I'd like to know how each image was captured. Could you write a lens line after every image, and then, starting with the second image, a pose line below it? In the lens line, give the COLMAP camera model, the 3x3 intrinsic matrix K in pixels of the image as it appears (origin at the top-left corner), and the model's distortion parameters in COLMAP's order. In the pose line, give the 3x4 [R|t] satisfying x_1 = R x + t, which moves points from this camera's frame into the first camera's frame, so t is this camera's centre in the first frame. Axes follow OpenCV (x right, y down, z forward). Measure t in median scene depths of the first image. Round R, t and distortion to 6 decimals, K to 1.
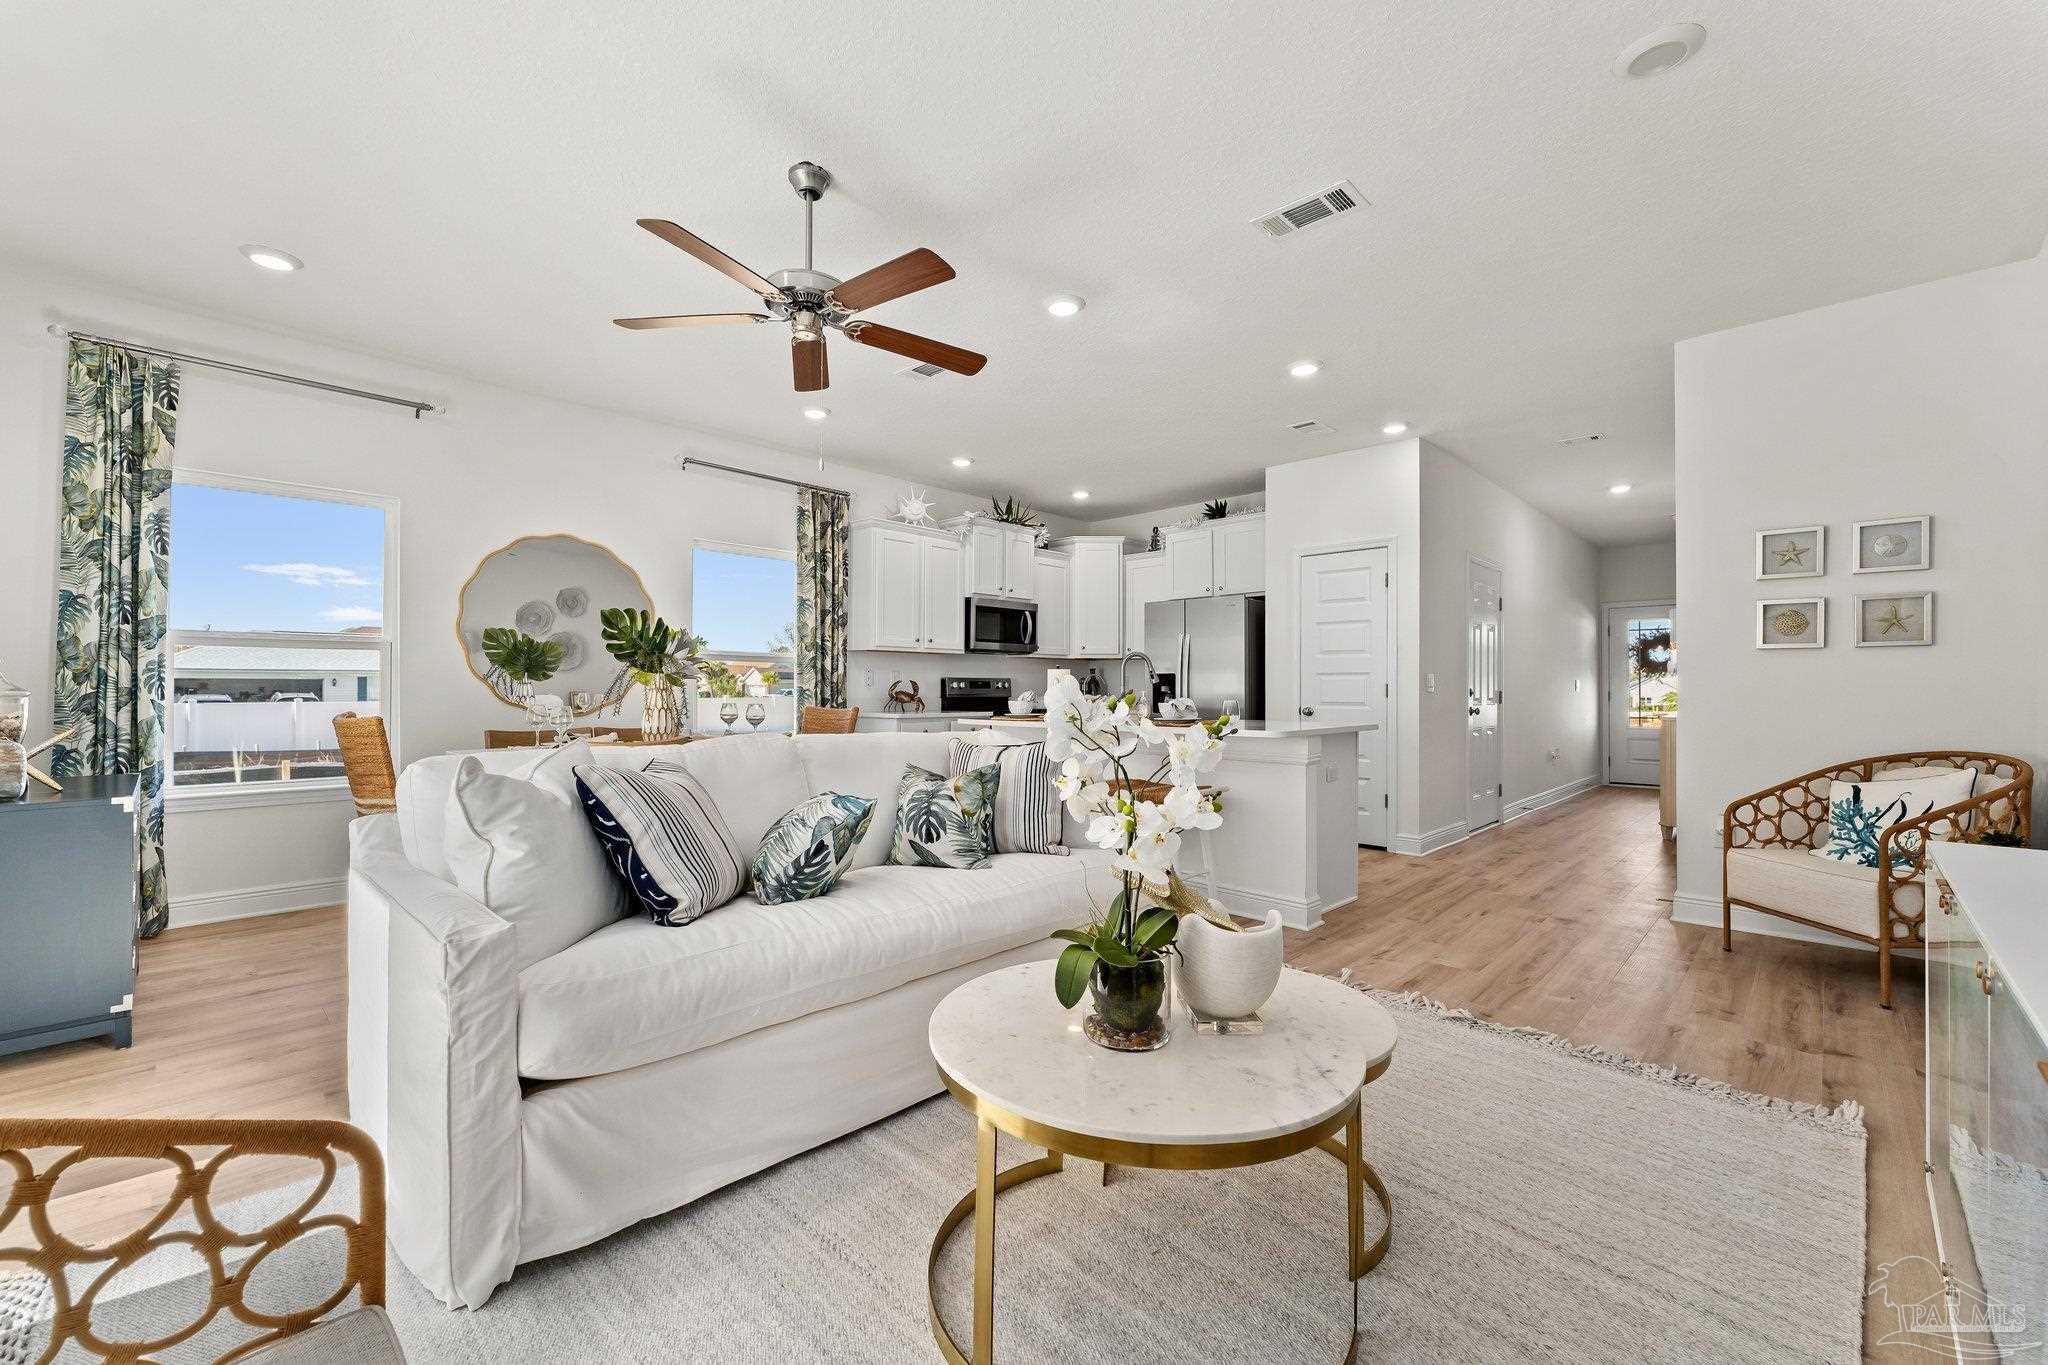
lens RADIAL K [[823.7, 0, 1017.5], [0, 823.7, 688.8], [0, 0, 1]] dist [0.002151, -0.000115]
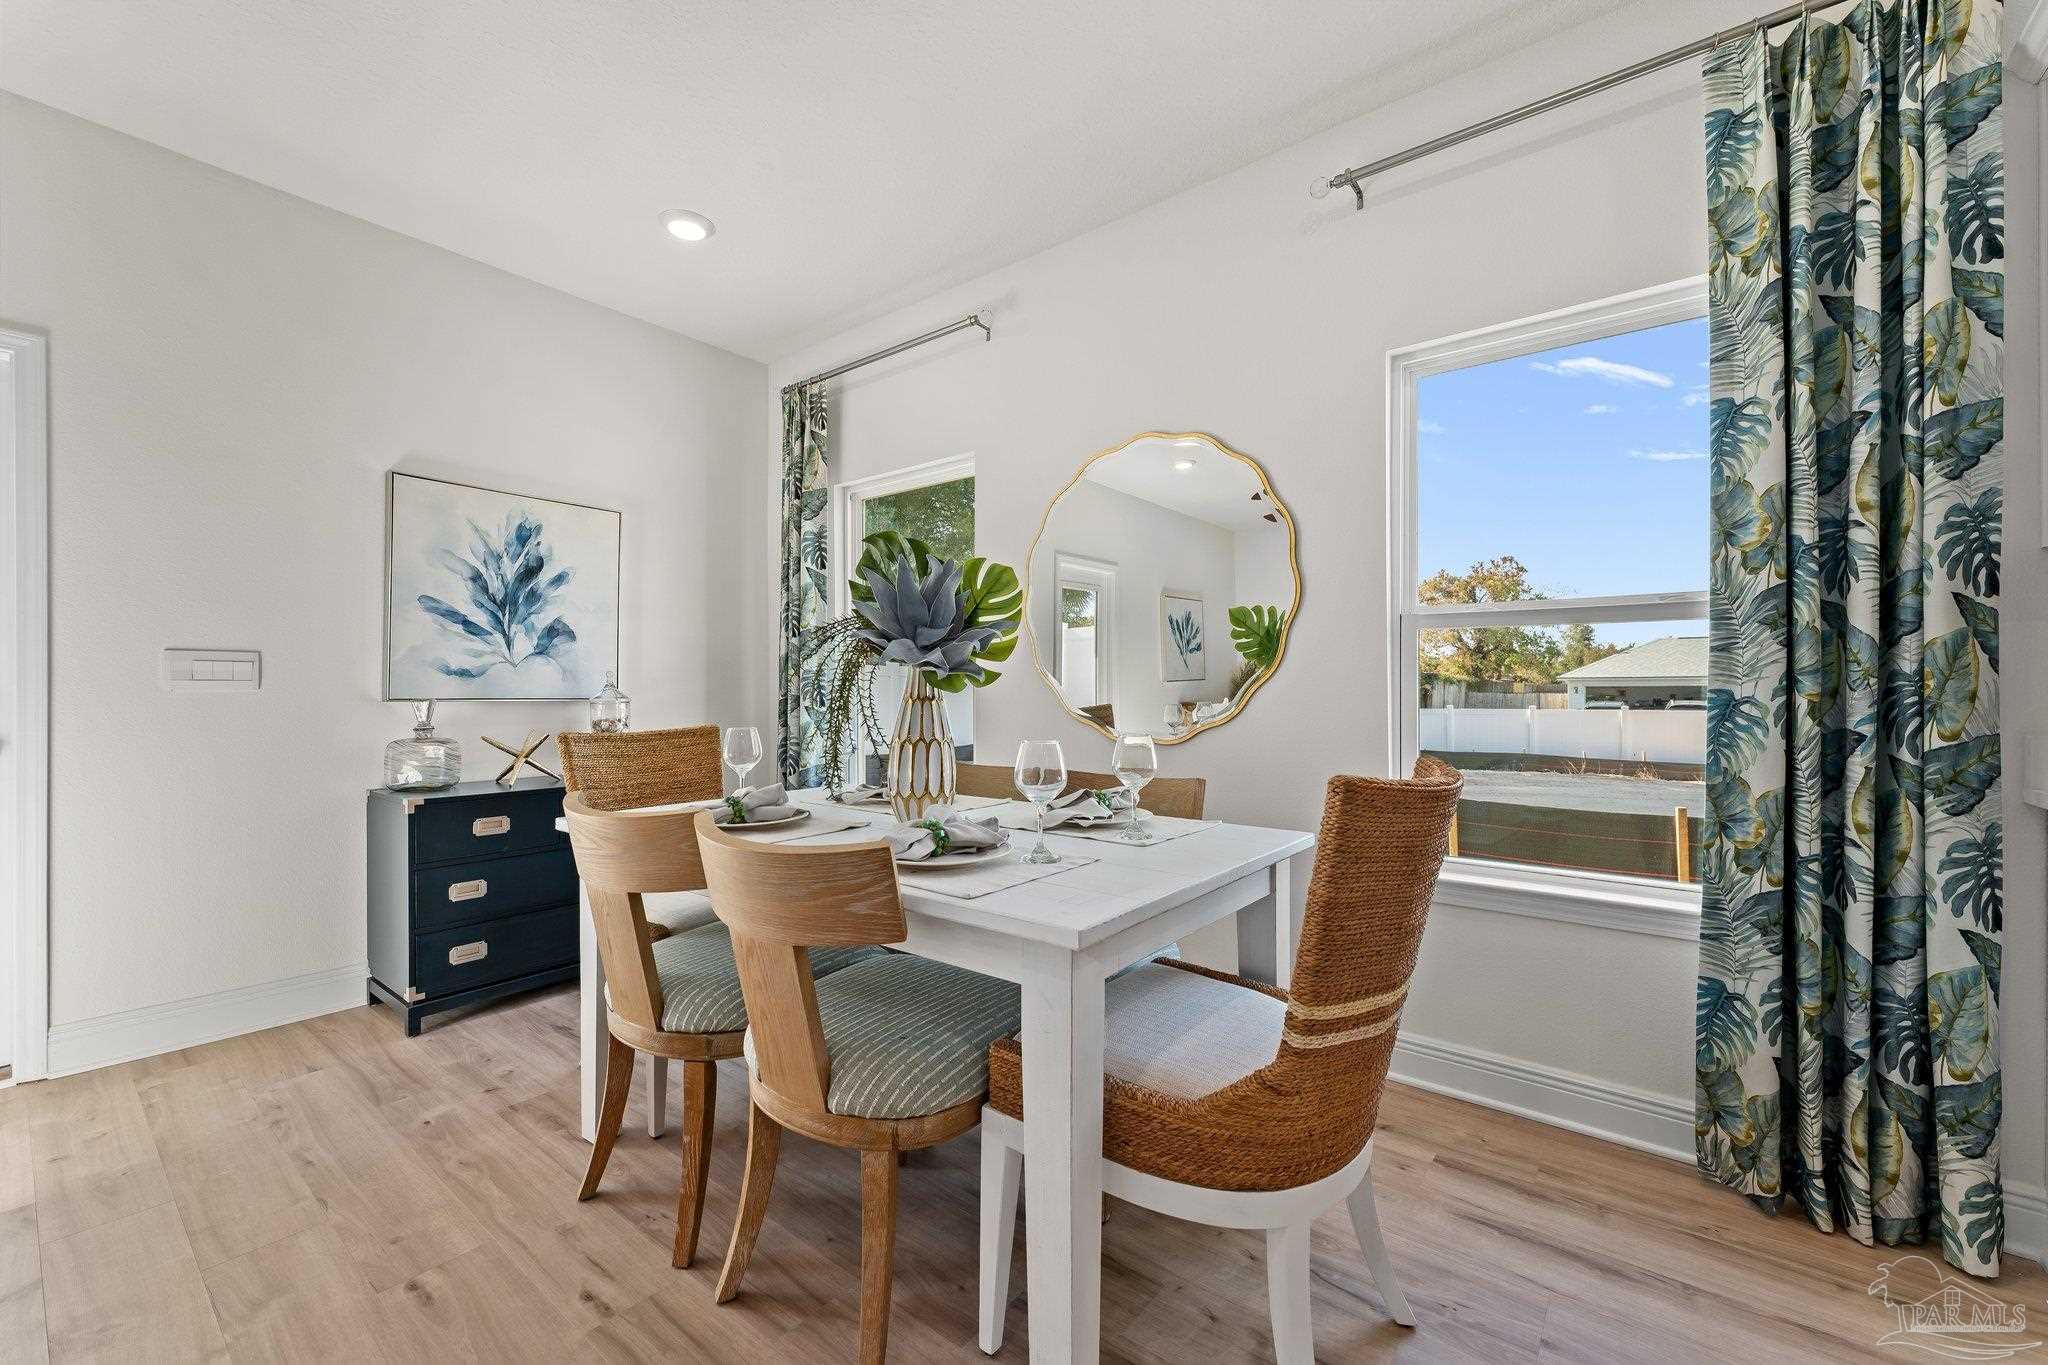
lens RADIAL K [[823.7, 0, 1017.5], [0, 823.7, 688.8], [0, 0, 1]] dist [0.002151, -0.000115]
pose [[0.093728, -0.009103, -0.995556, 0.019777], [0.000084, 0.999958, -0.009136, -0.000250], [0.995598, 0.000773, 0.093724, 0.706820]]
